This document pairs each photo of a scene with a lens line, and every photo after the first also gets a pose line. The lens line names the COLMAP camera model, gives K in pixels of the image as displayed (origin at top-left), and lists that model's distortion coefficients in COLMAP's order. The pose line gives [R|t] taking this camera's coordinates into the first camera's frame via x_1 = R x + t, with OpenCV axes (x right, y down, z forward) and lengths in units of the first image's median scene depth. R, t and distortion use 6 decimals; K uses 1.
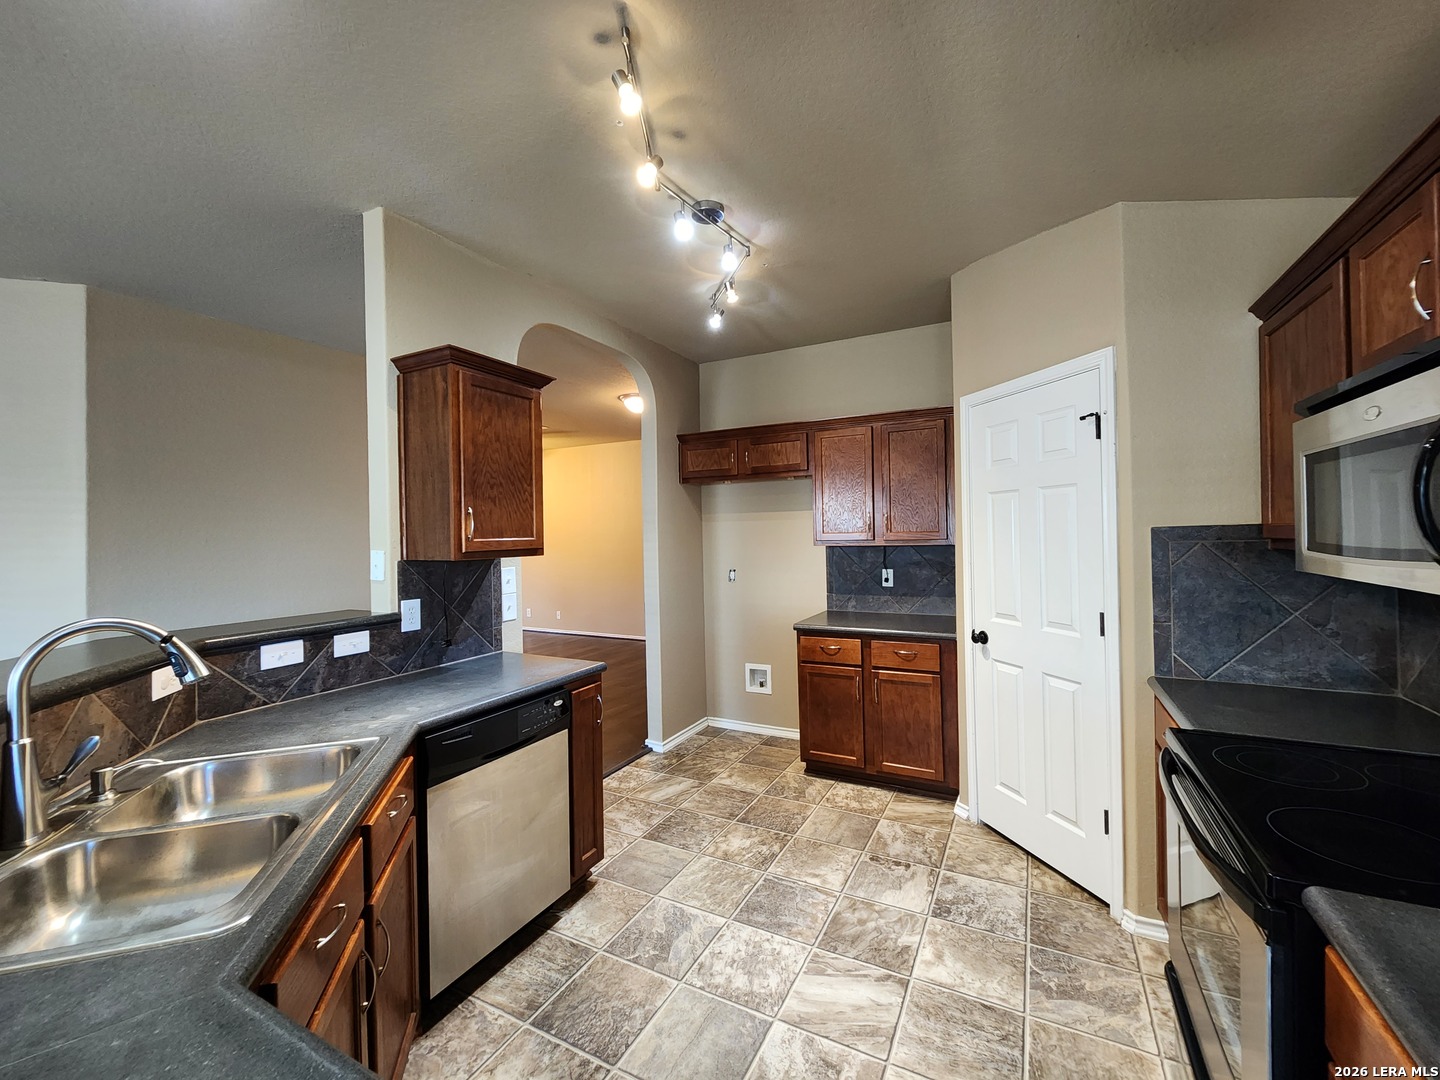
lens RADIAL K [[587.4, 0, 730.7], [0, 587.4, 531.0], [0, 0, 1]] dist [0.003064, -0.000535]
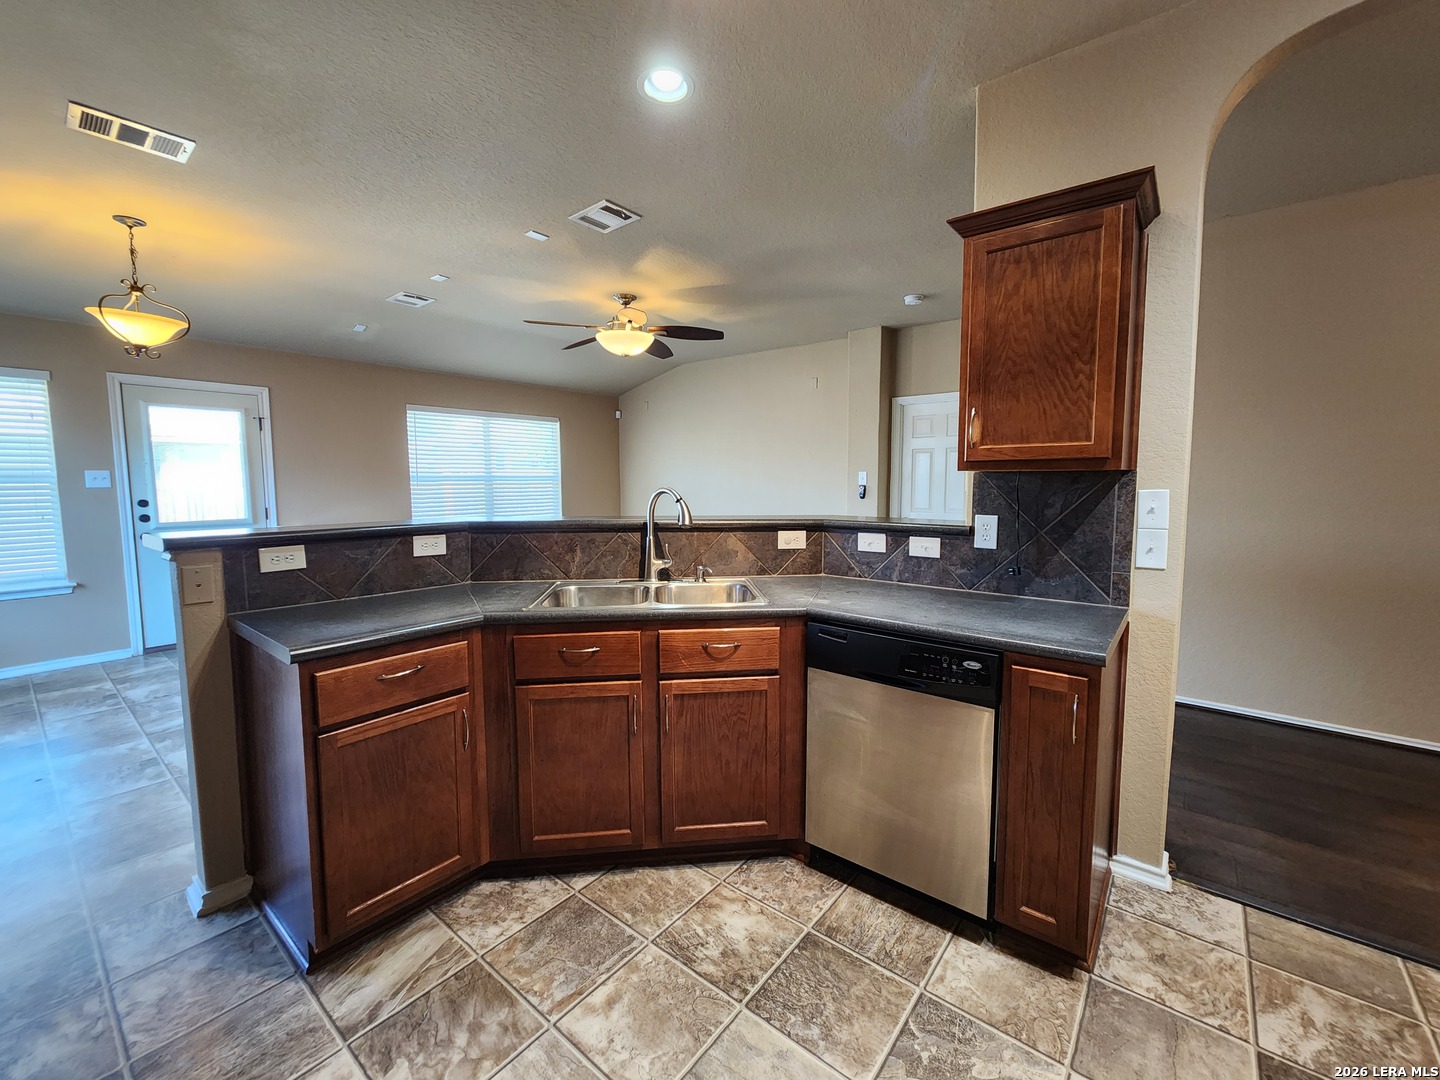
lens RADIAL K [[587.4, 0, 730.7], [0, 587.4, 531.0], [0, 0, 1]] dist [0.003064, -0.000535]
pose [[-0.187840, 0.108833, -0.976151, 0.508005], [0.009813, 0.994001, 0.108934, 0.043970], [0.982151, 0.010883, -0.187781, 0.912552]]
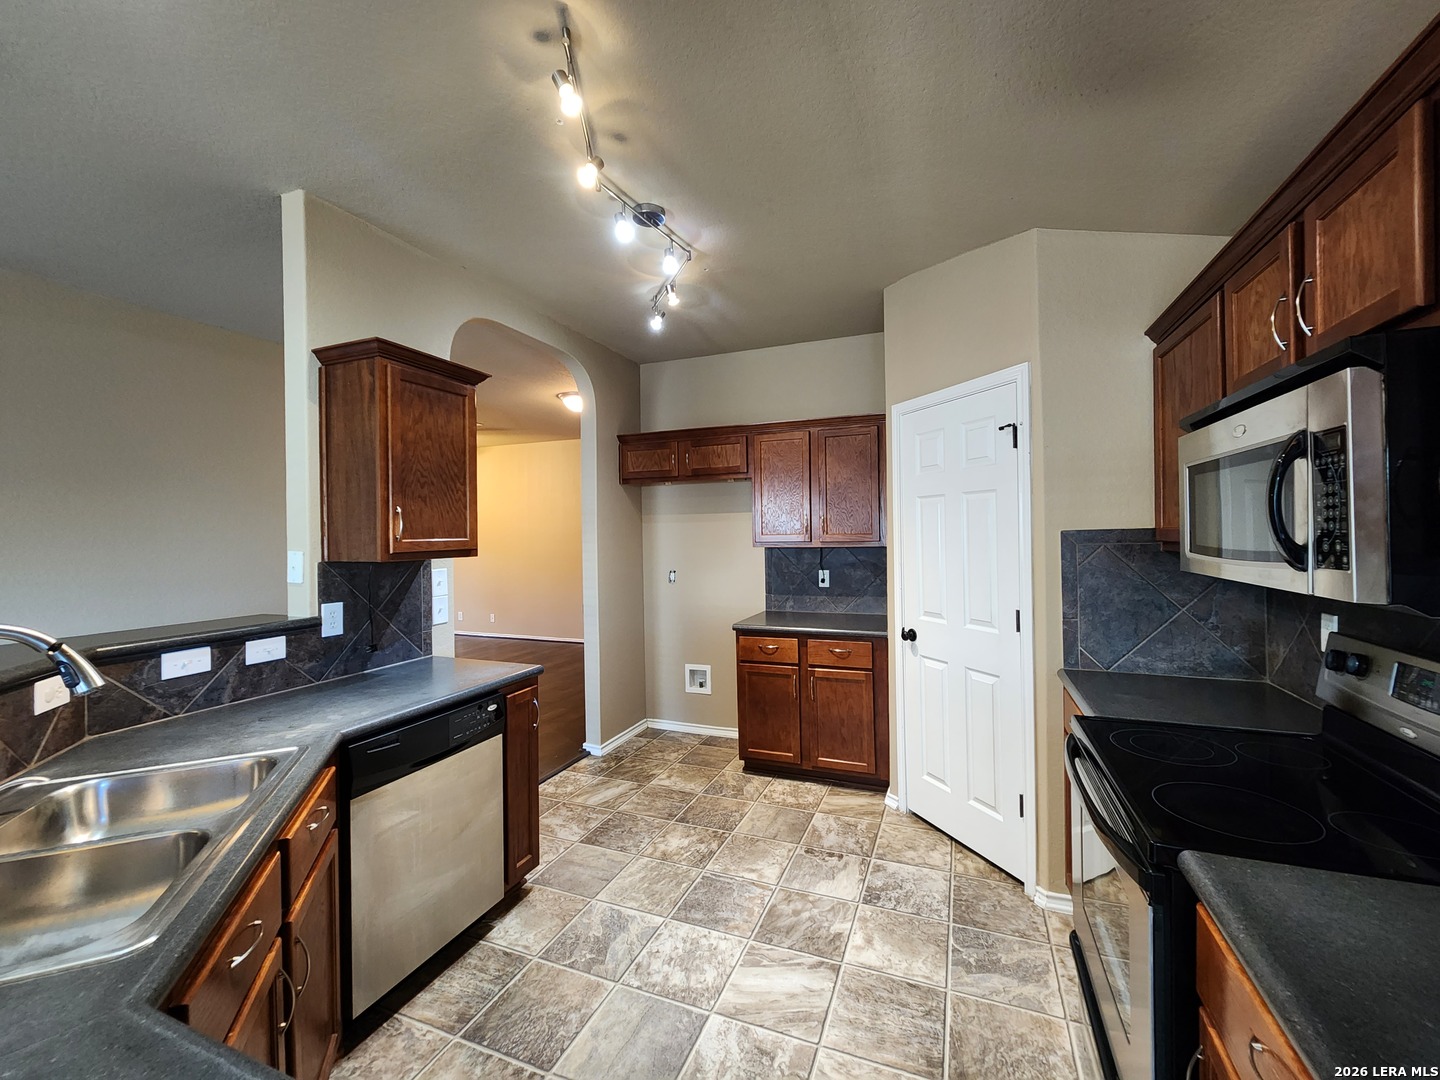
lens RADIAL K [[587.4, 0, 730.7], [0, 587.4, 531.0], [0, 0, 1]] dist [0.003064, -0.000535]
pose [[0.994988, 0.004706, 0.099881, 0.002538], [-0.004509, 0.999987, -0.002196, -0.000798], [-0.099890, 0.001735, 0.994997, -0.014878]]
